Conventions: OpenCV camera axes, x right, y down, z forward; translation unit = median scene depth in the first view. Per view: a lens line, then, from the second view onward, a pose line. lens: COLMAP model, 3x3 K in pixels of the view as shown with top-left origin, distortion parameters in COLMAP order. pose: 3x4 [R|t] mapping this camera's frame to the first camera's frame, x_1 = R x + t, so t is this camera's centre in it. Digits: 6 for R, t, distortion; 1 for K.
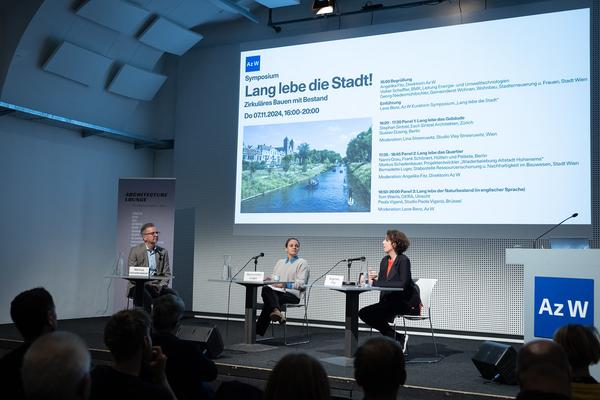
lens RADIAL K [[776.3, 0, 273.4], [0, 776.3, 193.9], [0, 0, 1]] dist [0.020874, 0.000000]
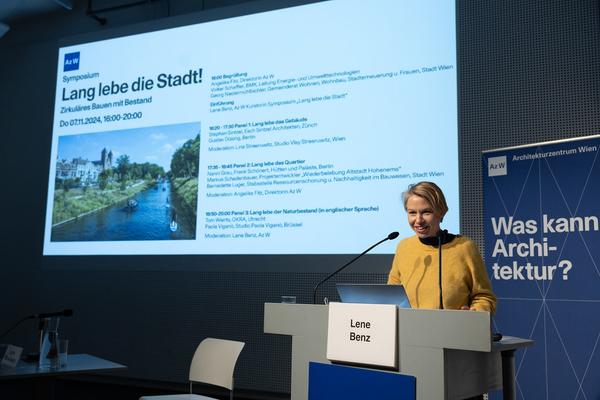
lens RADIAL K [[622.7, 0, 299.1], [0, 622.7, 200.4], [0, 0, 1]] dist [-0.000346, 0.000000]
pose [[0.995849, 0.002063, 0.091002, 0.168403], [0.002177, 0.998917, -0.046469, 0.013029], [-0.090999, 0.046474, 0.994766, 0.349951]]
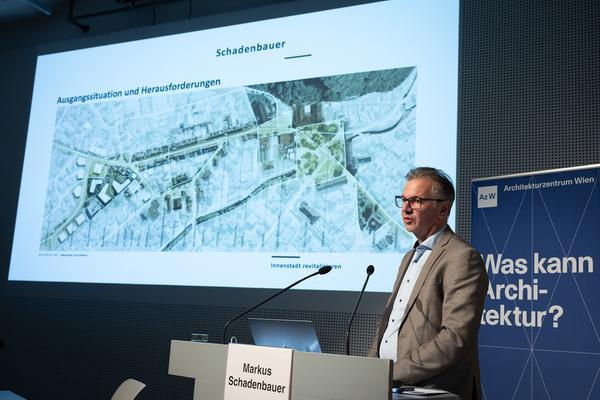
lens RADIAL K [[679.9, 0, 307.6], [0, 679.9, 209.3], [0, 0, 1]] dist [-0.004601, 0.000000]
pose [[0.997562, 0.036576, 0.059430, 0.208450], [-0.031920, 0.996483, -0.077482, 0.013335], [-0.062055, 0.075396, 0.995221, 0.355621]]
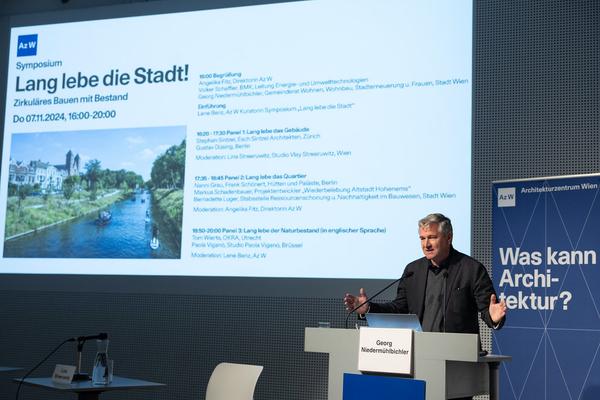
lens RADIAL K [[913.5, 0, 310.3], [0, 913.5, 208.0], [0, 0, 1]] dist [0.020321, 0.000000]
pose [[0.987965, 0.017020, 0.153737, 0.110456], [-0.013989, 0.999686, -0.020775, -0.007100], [-0.154042, 0.018375, 0.987893, 0.155384]]
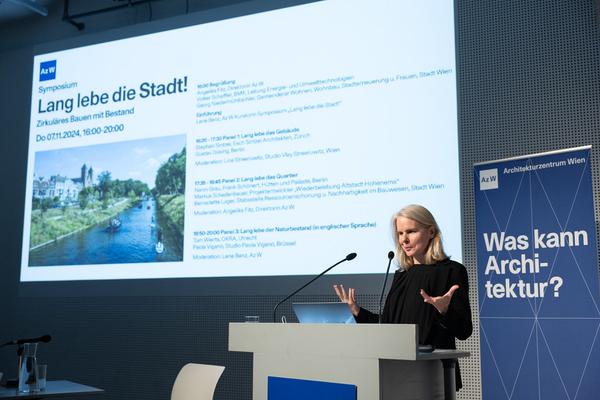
lens RADIAL K [[745.1, 0, 299.6], [0, 745.1, 197.9], [0, 0, 1]] dist [0.005792, 0.000000]
pose [[0.997949, -0.018288, 0.061339, 0.188445], [0.022171, 0.997753, -0.063229, 0.010403], [-0.060045, 0.064459, 0.996112, 0.283087]]
